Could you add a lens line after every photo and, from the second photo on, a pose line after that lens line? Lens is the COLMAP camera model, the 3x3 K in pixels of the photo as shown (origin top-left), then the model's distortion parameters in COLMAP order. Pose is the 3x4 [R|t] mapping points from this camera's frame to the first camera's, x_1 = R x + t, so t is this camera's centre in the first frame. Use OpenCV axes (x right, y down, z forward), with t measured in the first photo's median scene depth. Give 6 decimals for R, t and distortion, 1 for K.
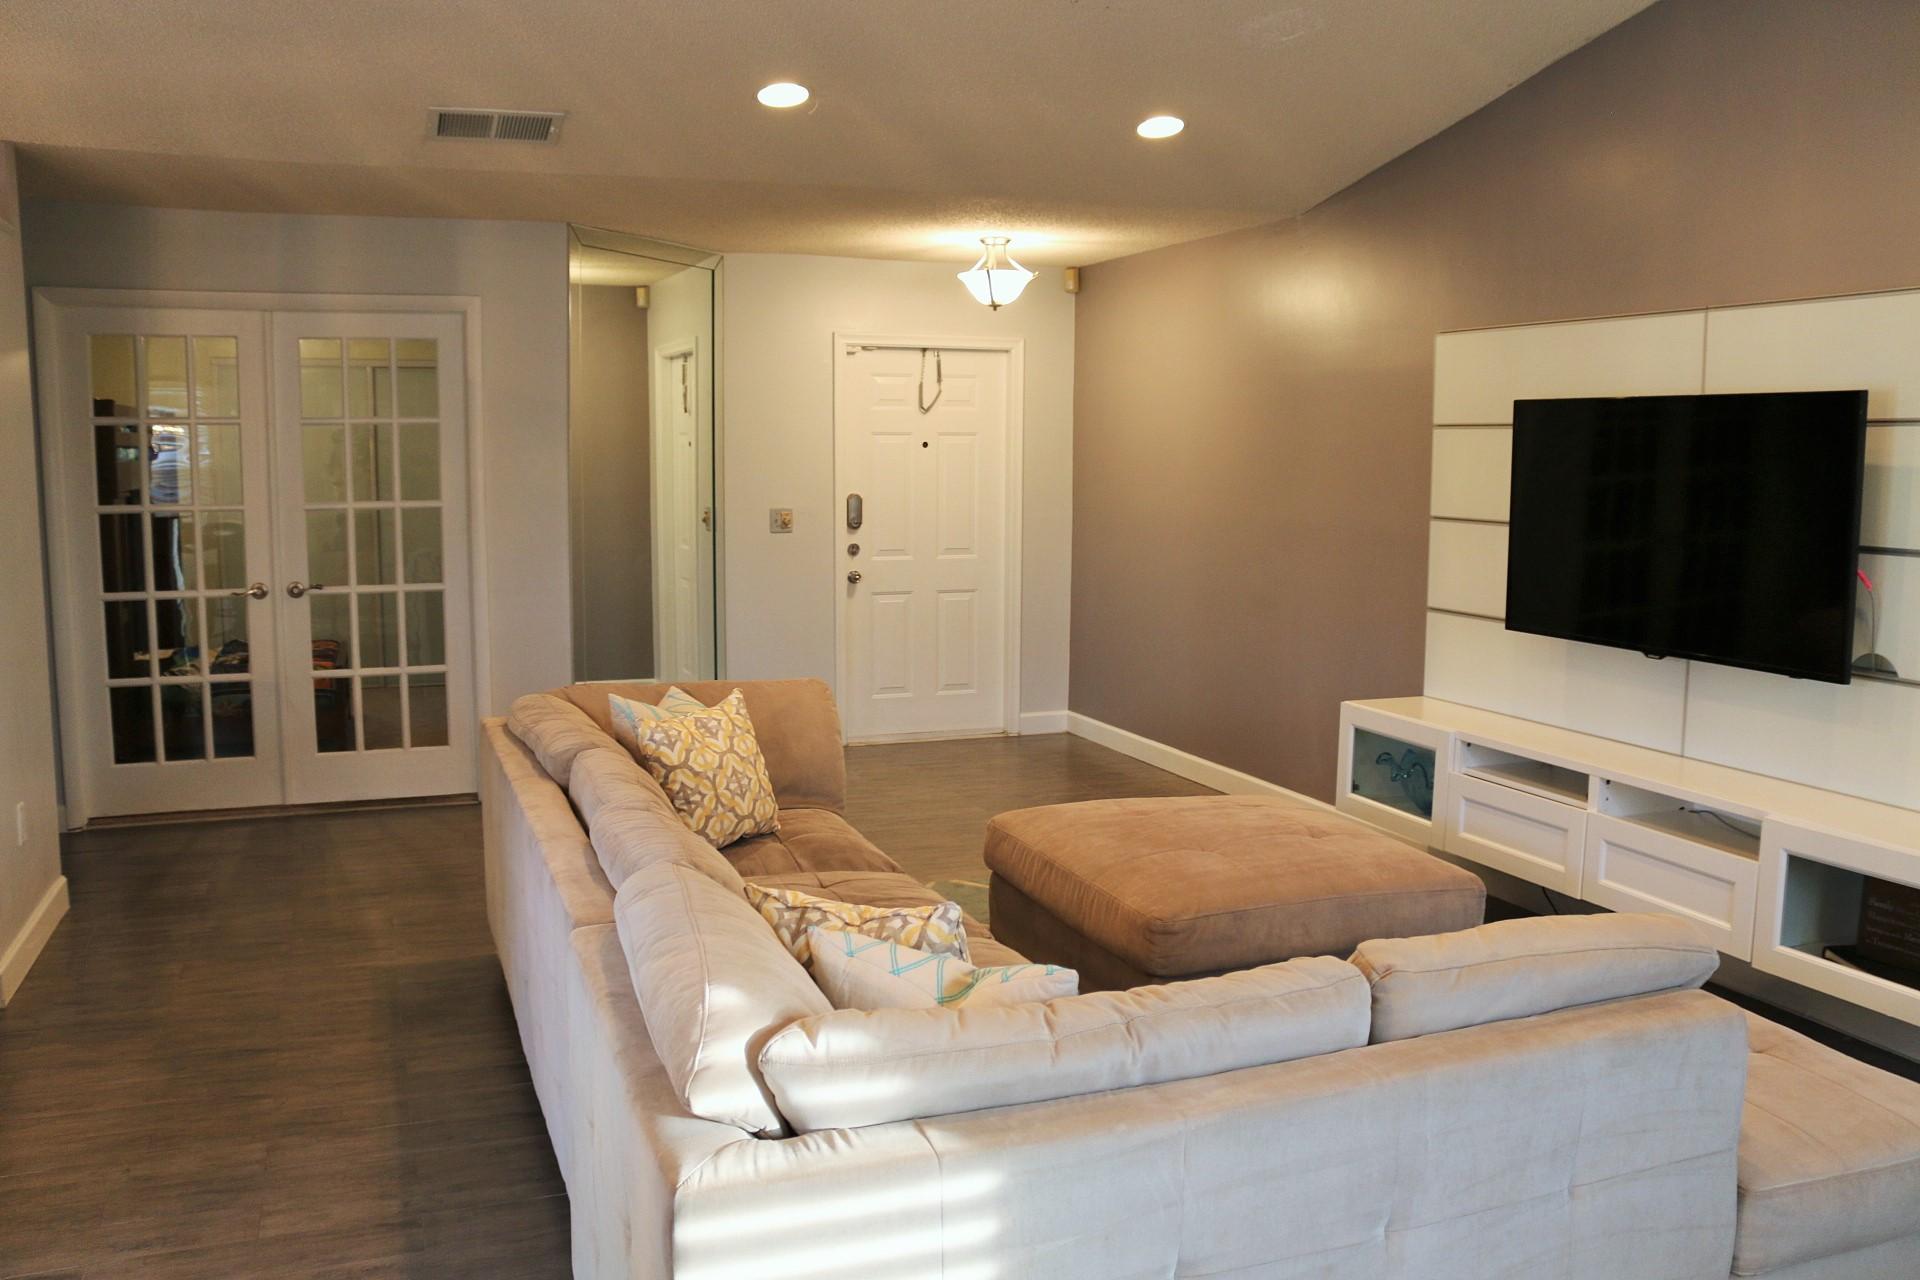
lens RADIAL K [[1588.6, 0, 960.0], [0, 1588.6, 640.0], [0, 0, 1]] dist [-0.155596, 0.132337]
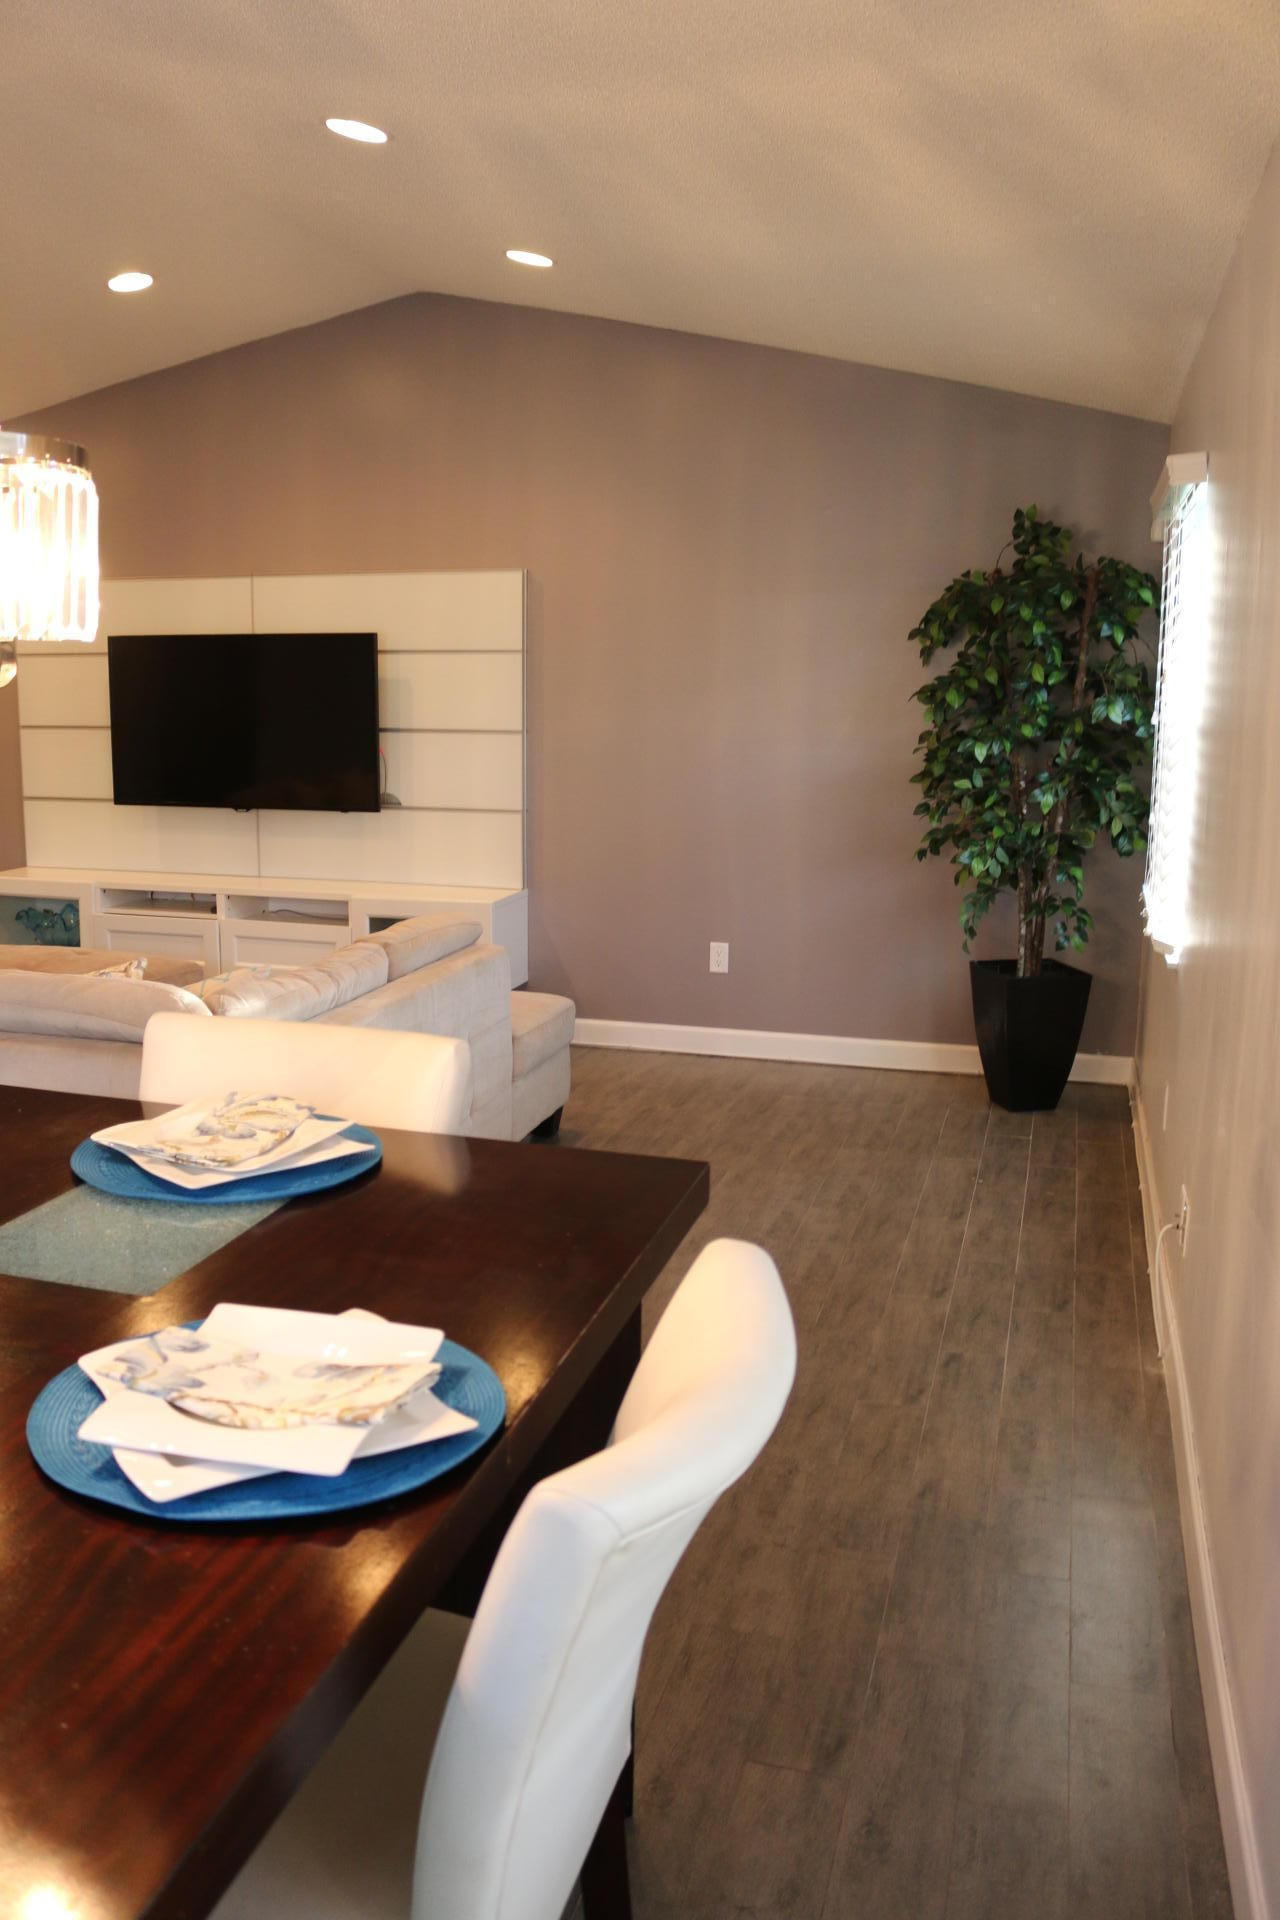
lens RADIAL K [[1573.9, 0, 640.0], [0, 1573.9, 960.0], [0, 0, 1]] dist [-0.130688, 0.117702]
pose [[0.589585, -0.143752, 0.794811, -0.545019], [0.092953, 0.989573, 0.110026, 0.023793], [-0.802340, 0.009011, 0.596799, -0.203162]]
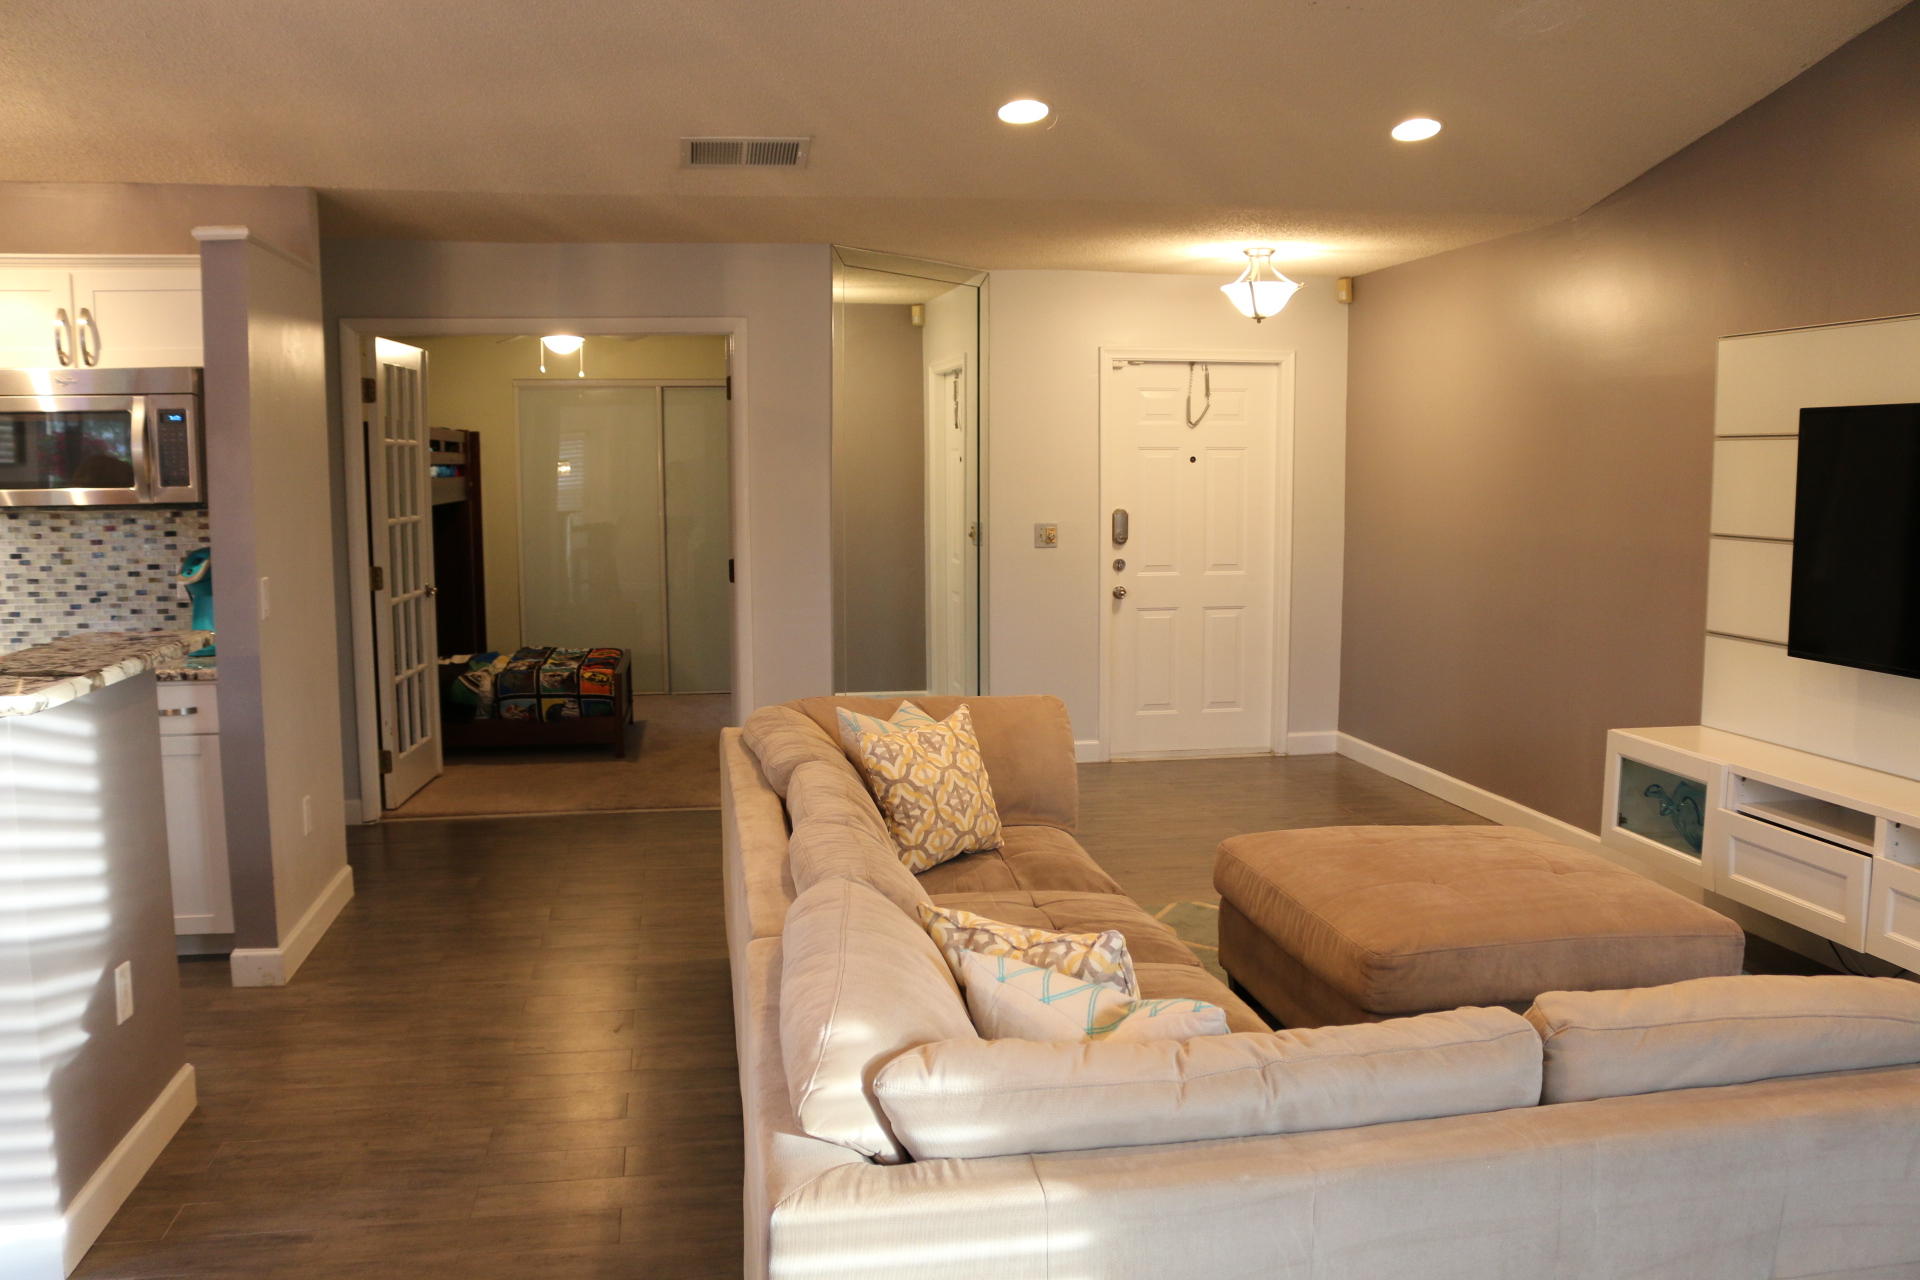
lens RADIAL K [[1582.1, 0, 960.0], [0, 1582.1, 640.0], [0, 0, 1]] dist [-0.154123, 0.132480]
pose [[0.980975, 0.013071, -0.193695, 0.048366], [-0.014657, 0.999870, -0.006758, -0.003132], [0.193582, 0.009468, 0.981038, 0.015693]]
